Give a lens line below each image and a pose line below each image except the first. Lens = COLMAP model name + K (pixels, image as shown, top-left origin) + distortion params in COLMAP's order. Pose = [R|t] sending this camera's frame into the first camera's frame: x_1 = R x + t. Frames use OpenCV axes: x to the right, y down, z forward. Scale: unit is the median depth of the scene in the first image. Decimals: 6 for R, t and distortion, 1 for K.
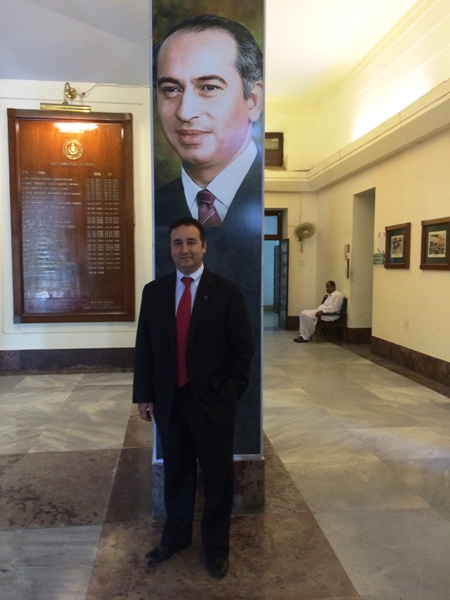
lens RADIAL K [[526.7, 0, 225.0], [0, 526.7, 300.0], [0, 0, 1]] dist [0.064722, -0.001524]
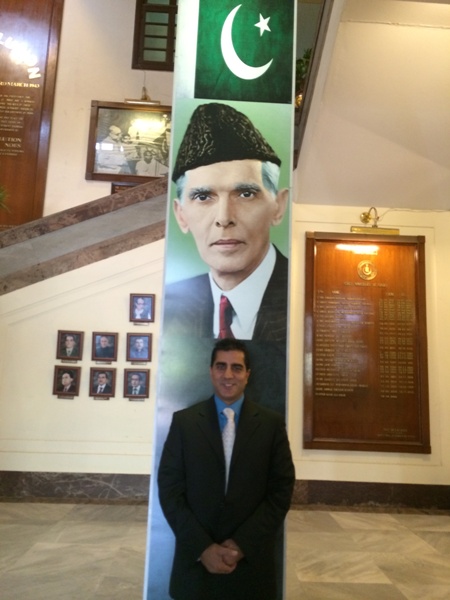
lens RADIAL K [[526.7, 0, 225.0], [0, 526.7, 300.0], [0, 0, 1]] dist [0.064722, -0.001524]
pose [[0.996811, 0.022882, -0.076448, -0.466306], [-0.040261, 0.971351, -0.234216, 0.013846], [0.068899, 0.236547, 0.969174, 0.035324]]
